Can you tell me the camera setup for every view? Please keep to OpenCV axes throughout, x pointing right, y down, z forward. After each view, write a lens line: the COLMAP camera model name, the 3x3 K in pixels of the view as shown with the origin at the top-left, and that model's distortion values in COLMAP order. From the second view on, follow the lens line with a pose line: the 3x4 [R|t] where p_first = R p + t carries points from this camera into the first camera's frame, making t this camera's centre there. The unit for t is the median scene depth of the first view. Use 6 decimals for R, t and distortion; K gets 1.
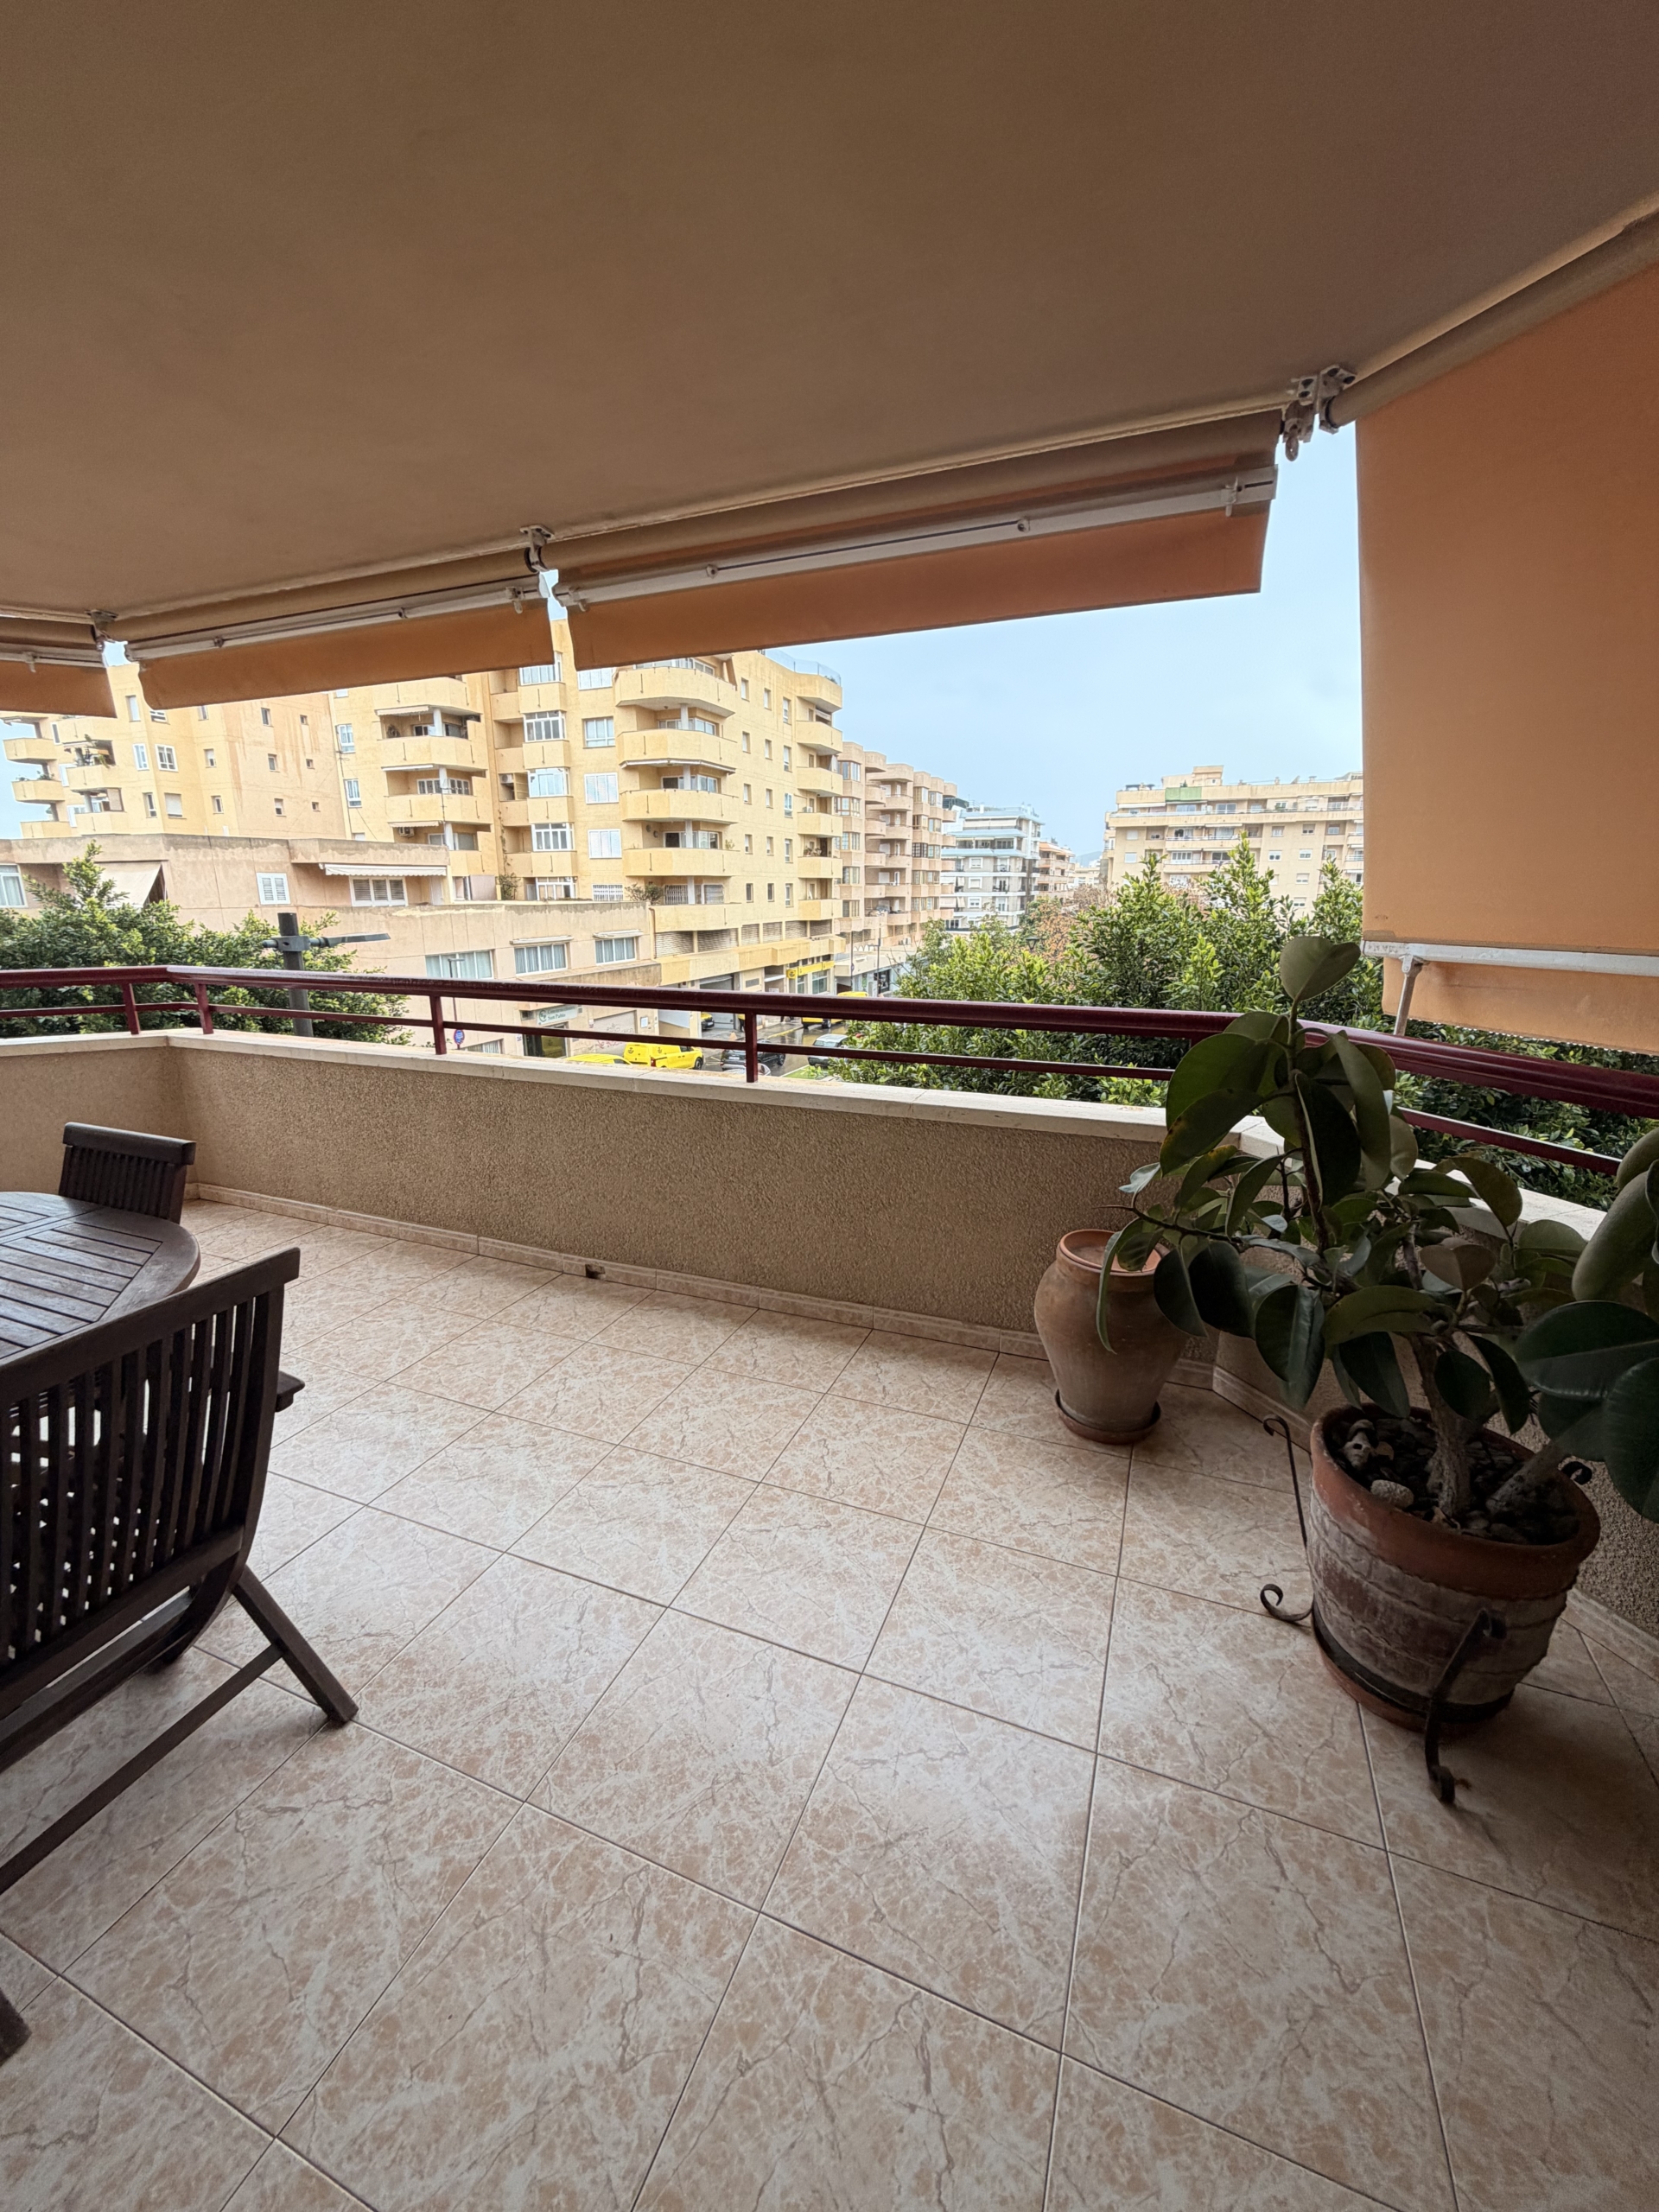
lens RADIAL K [[877.4, 0, 831.8], [0, 877.4, 1099.2], [0, 0, 1]] dist [-0.000601, 0.000266]
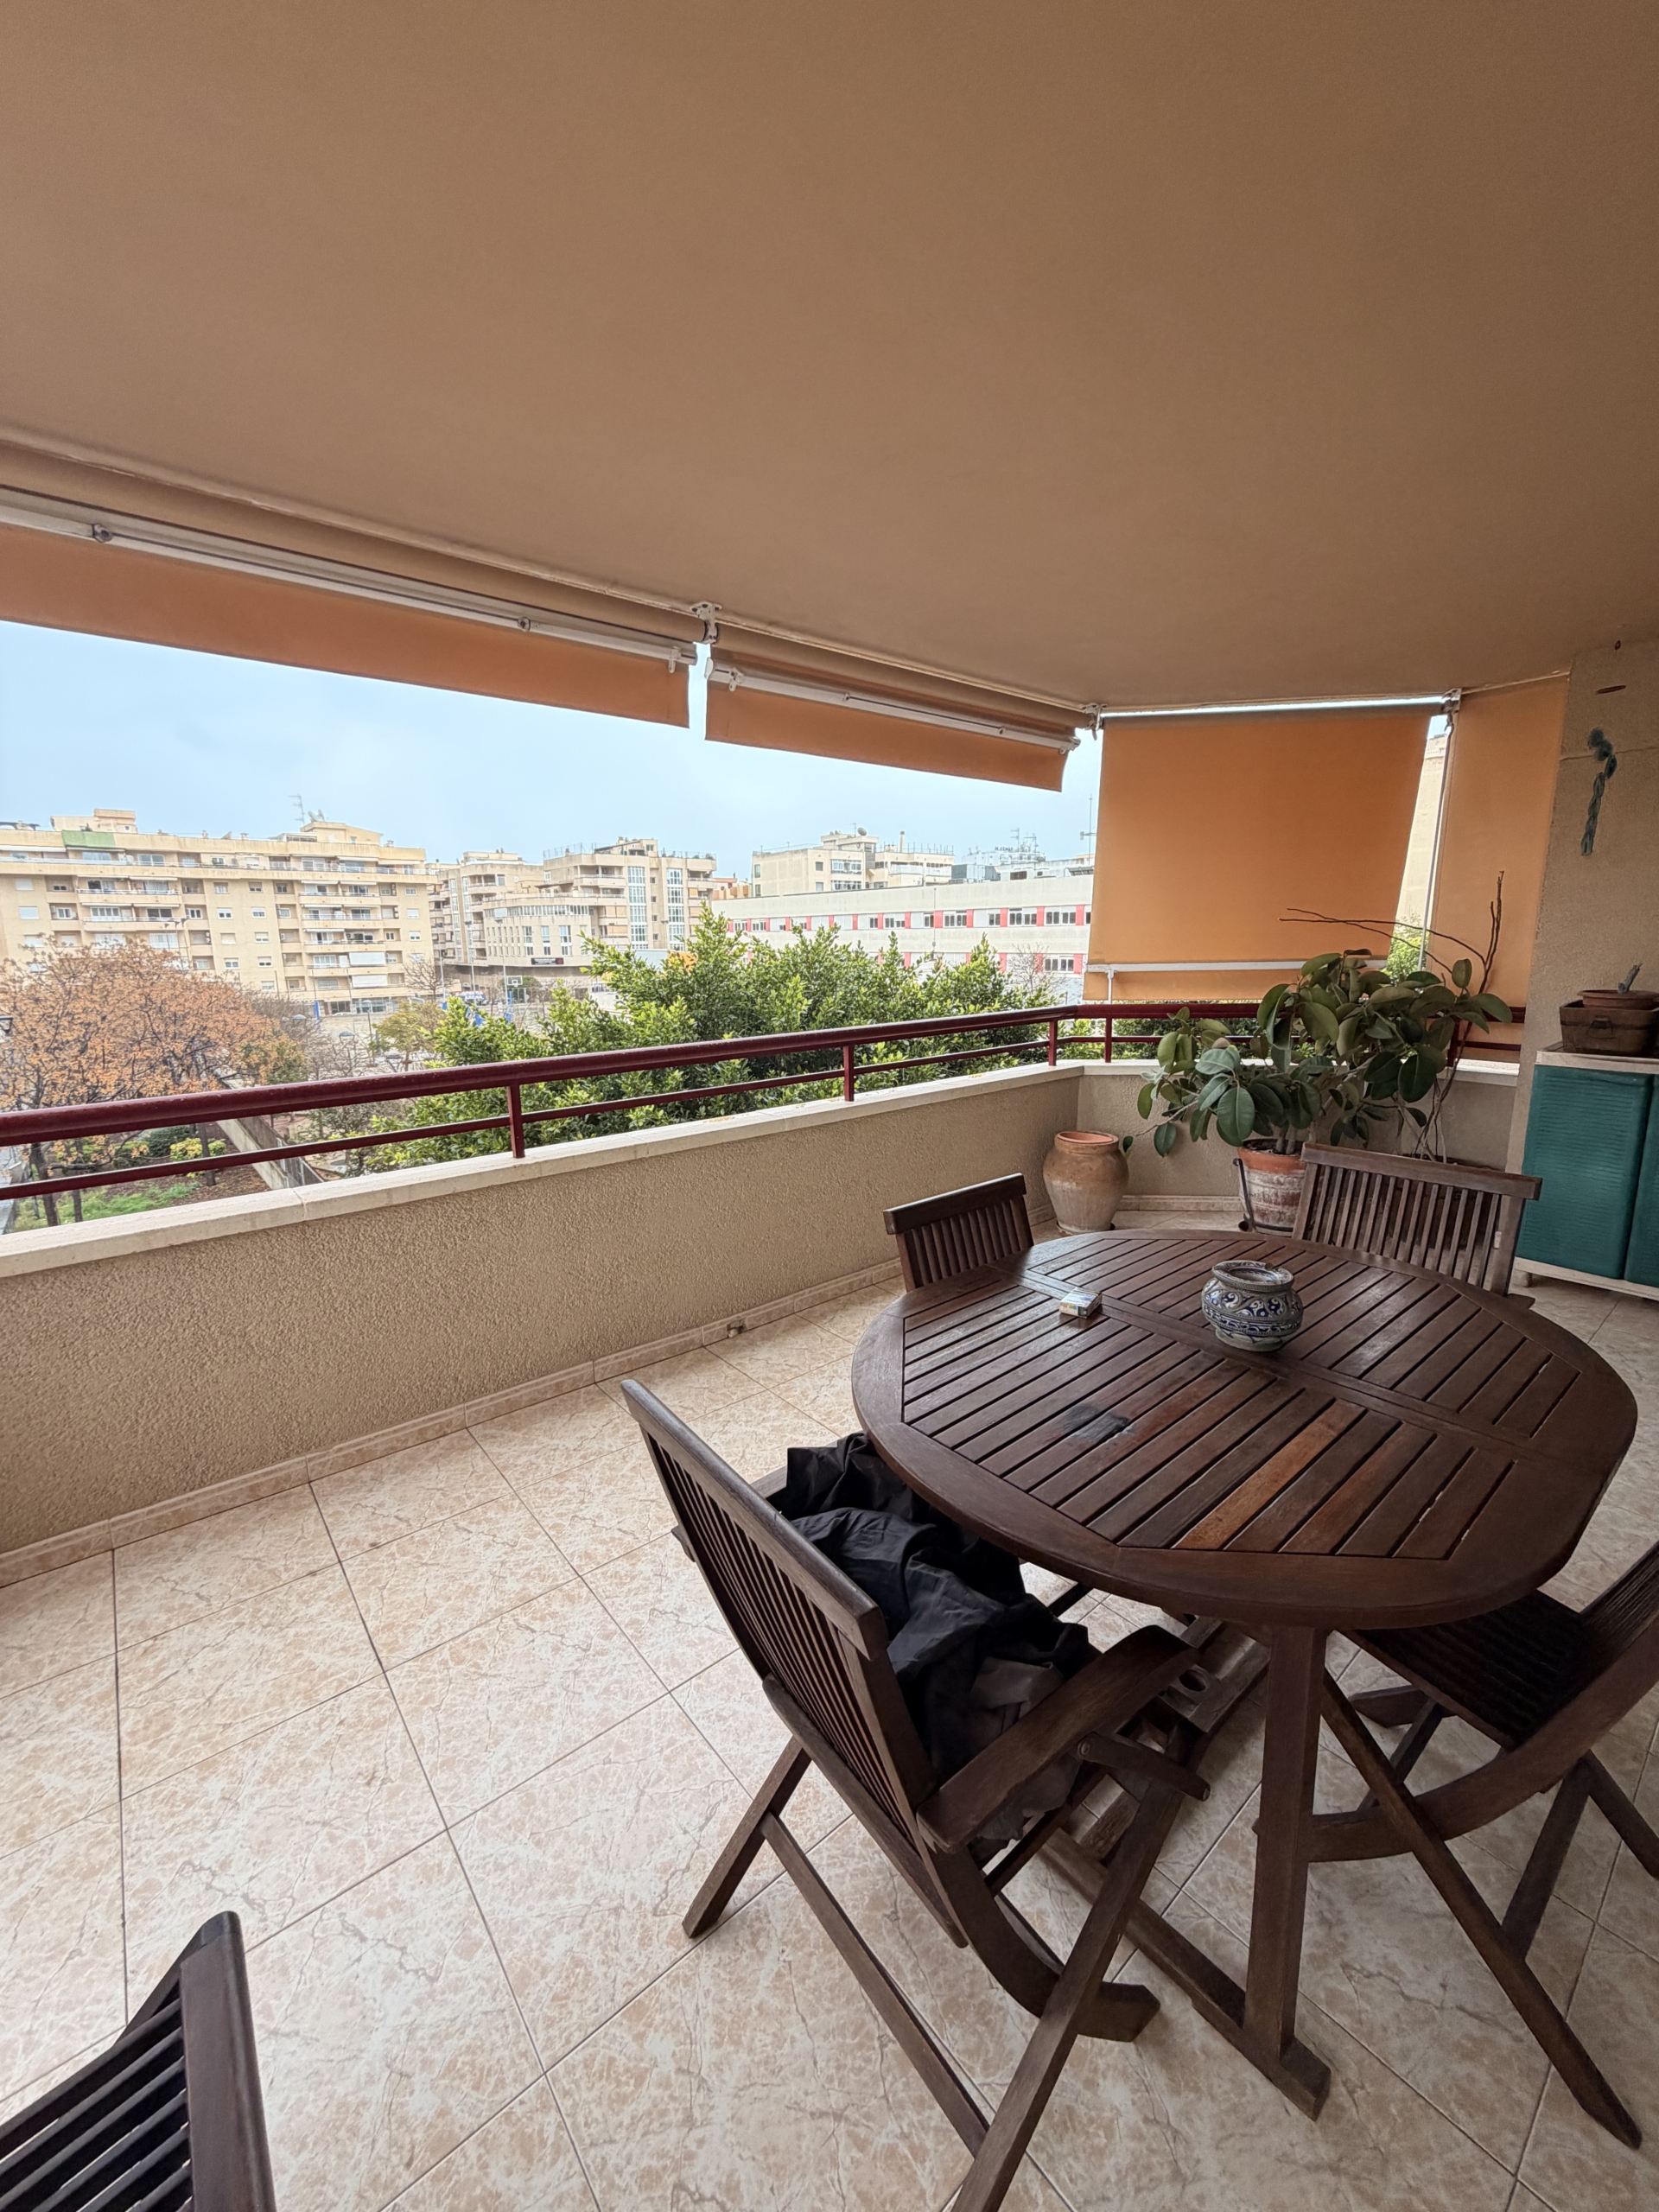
lens RADIAL K [[876.7, 0, 831.6], [0, 876.7, 1098.7], [0, 0, 1]] dist [-0.000829, 0.000227]
pose [[0.471910, -0.165031, 0.866063, -0.408777], [0.220154, 0.973264, 0.065498, -0.038198], [-0.853717, 0.159758, 0.495626, 0.147471]]
